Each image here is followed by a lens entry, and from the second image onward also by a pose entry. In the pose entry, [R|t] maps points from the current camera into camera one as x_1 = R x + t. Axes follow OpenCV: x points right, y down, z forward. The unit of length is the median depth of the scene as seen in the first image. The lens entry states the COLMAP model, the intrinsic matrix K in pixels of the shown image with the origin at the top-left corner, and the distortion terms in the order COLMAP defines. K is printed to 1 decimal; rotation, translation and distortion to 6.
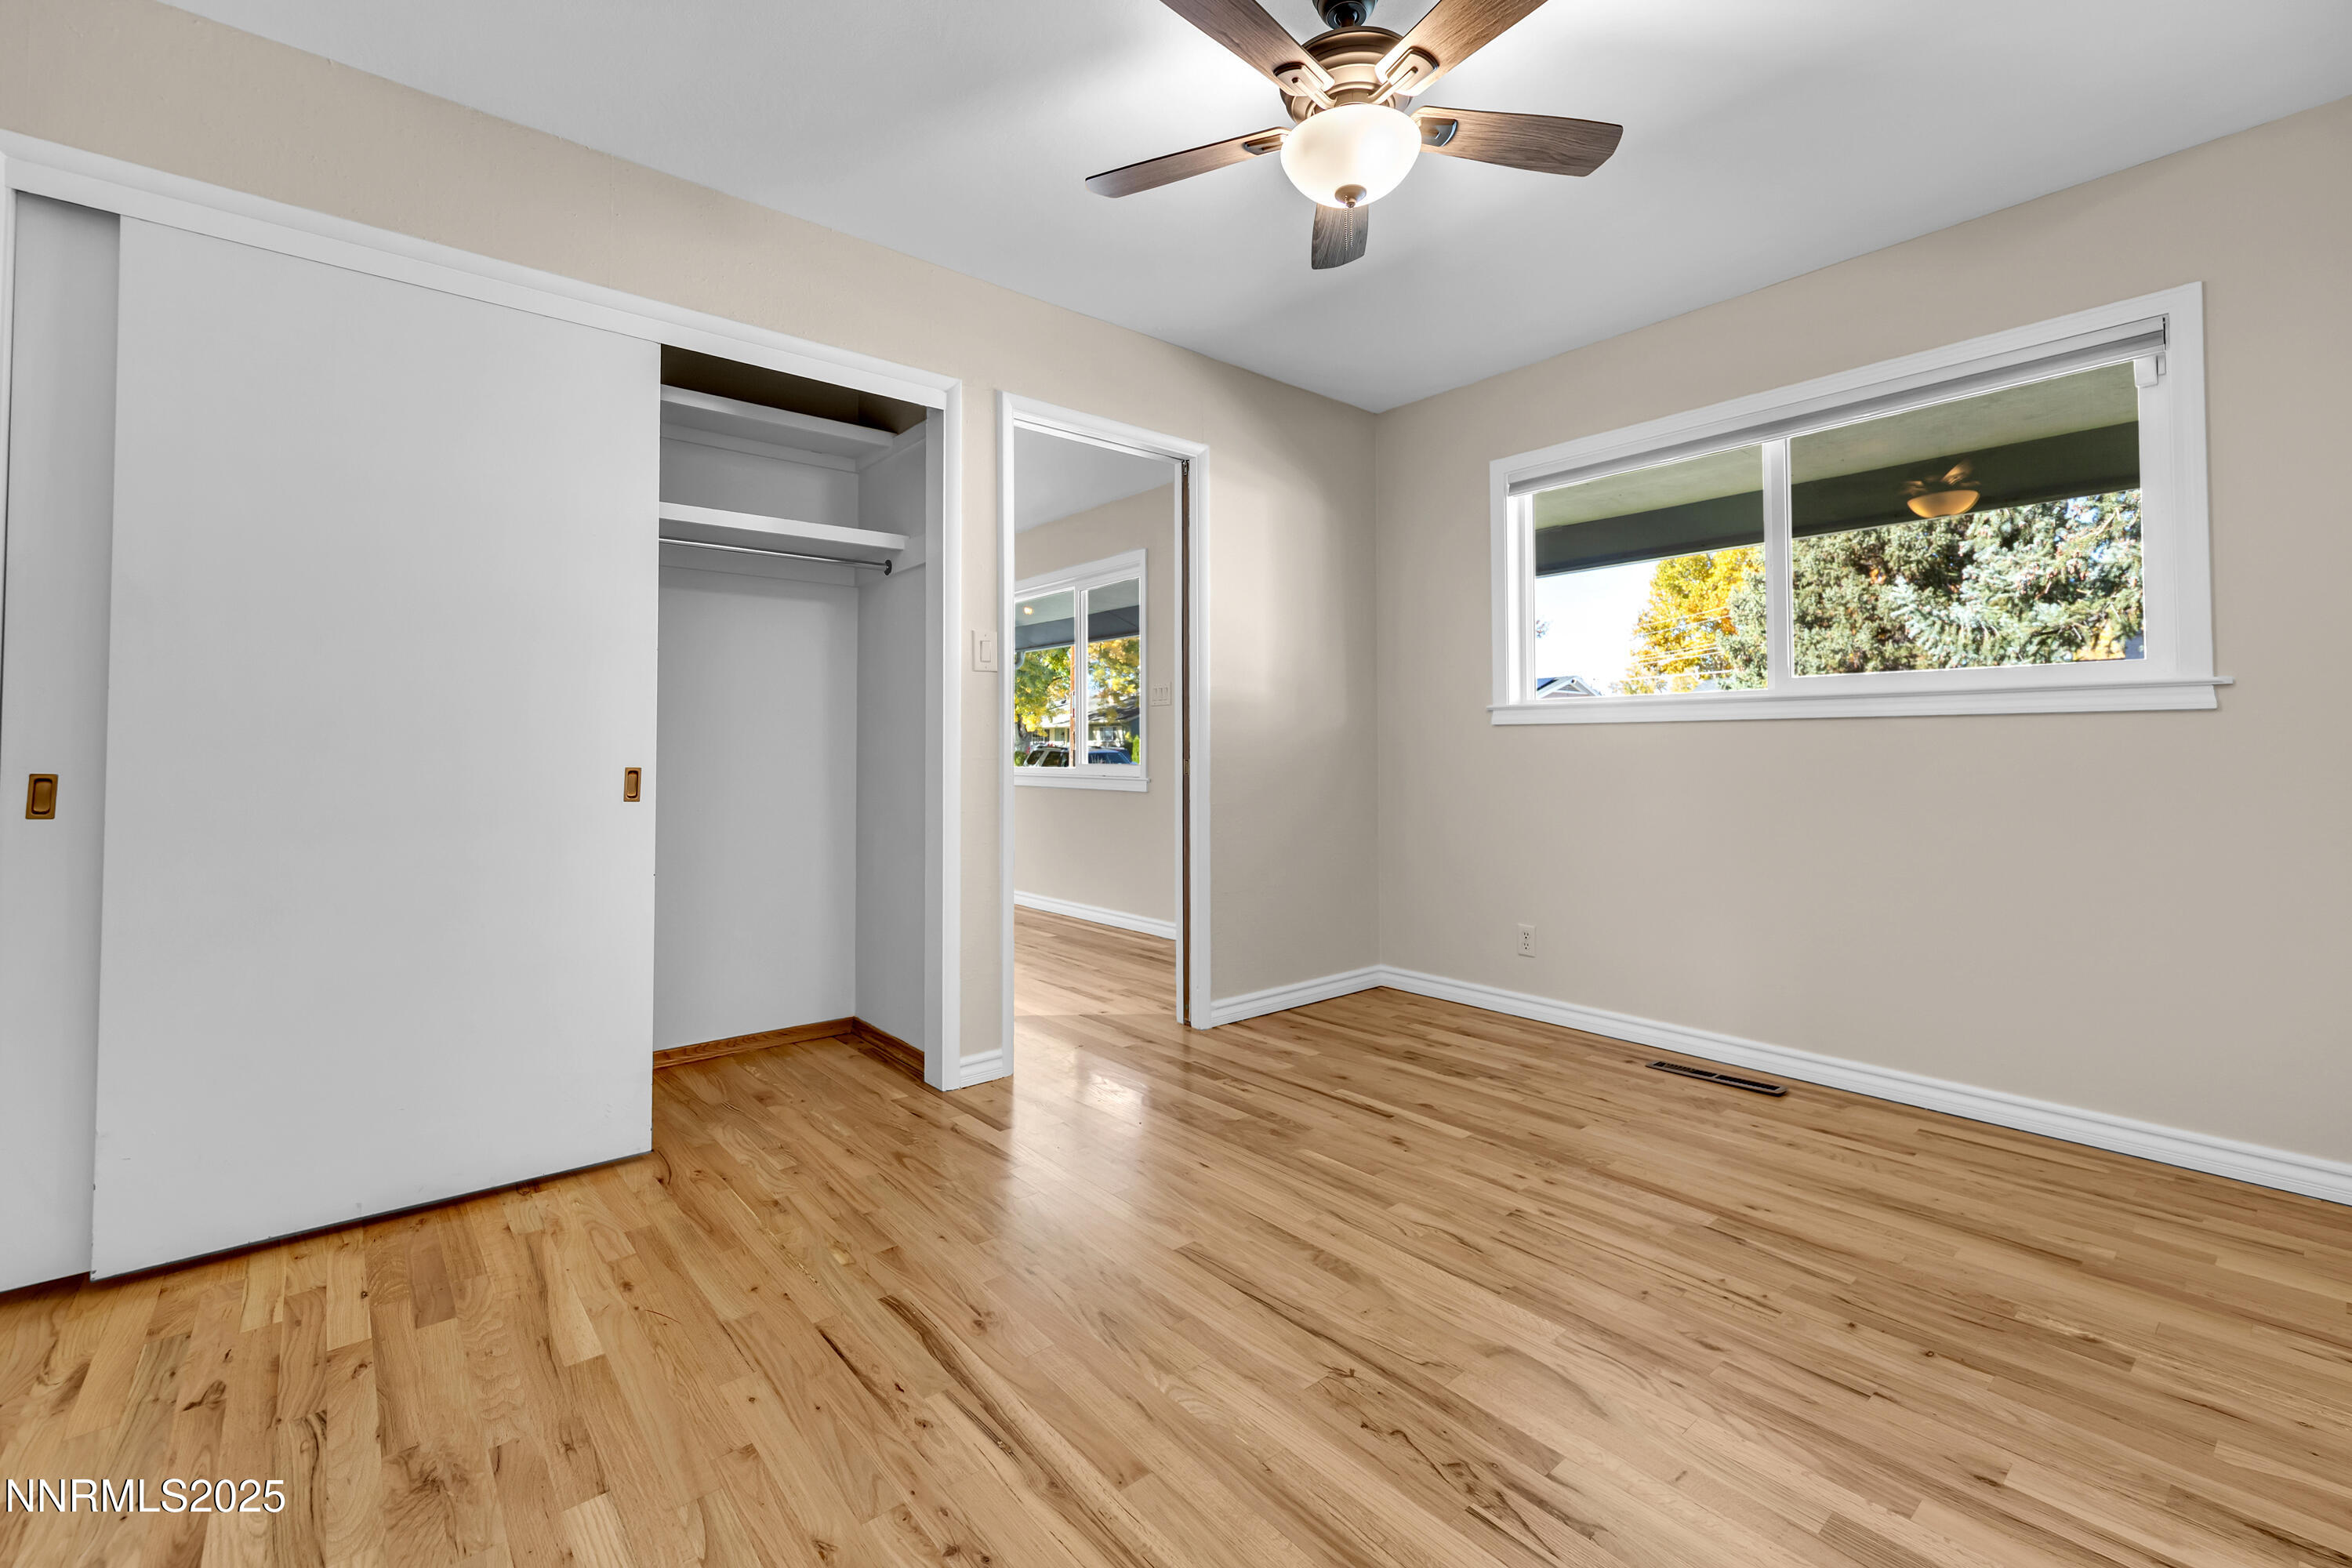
lens RADIAL K [[1050.4, 0, 1193.4], [0, 1050.4, 754.8], [0, 0, 1]] dist [0.000746, -0.000620]
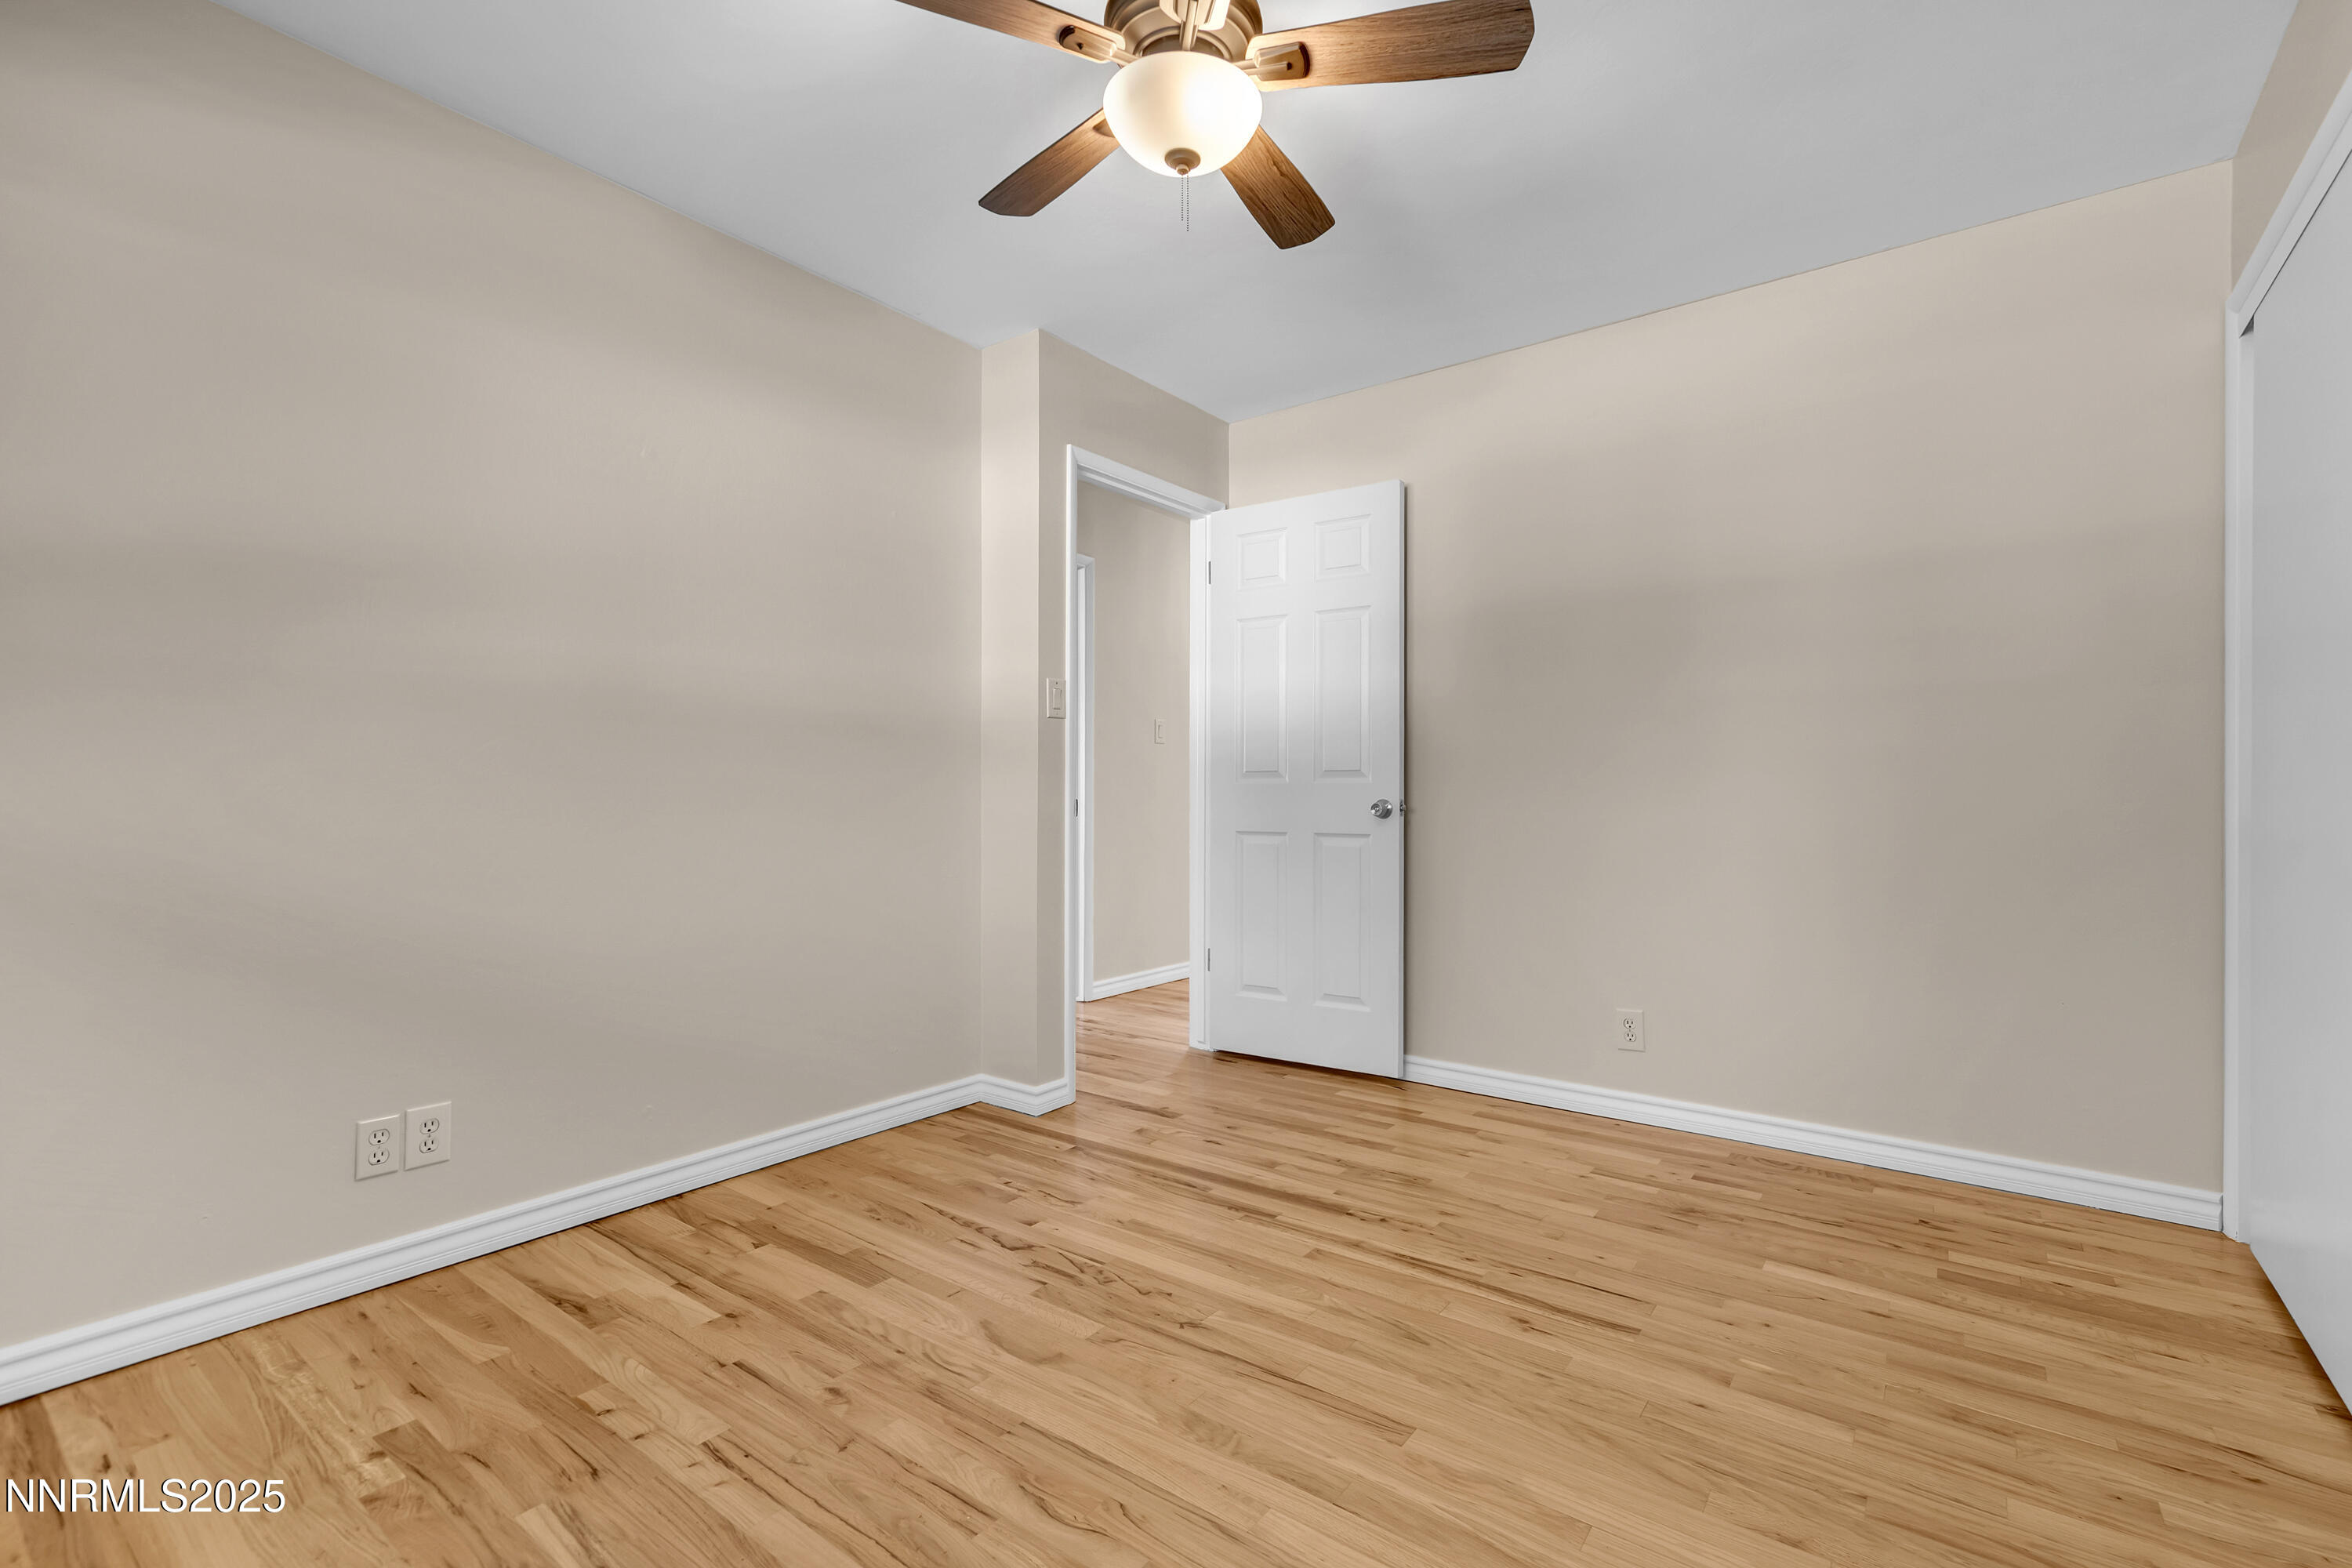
lens RADIAL K [[1050.4, 0, 1193.4], [0, 1050.4, 754.8], [0, 0, 1]] dist [0.000746, -0.000620]
pose [[-0.978026, -0.005604, -0.208408, 0.370190], [0.000562, 0.999564, -0.029512, -0.012903], [0.208482, -0.028980, -0.977597, 2.078128]]
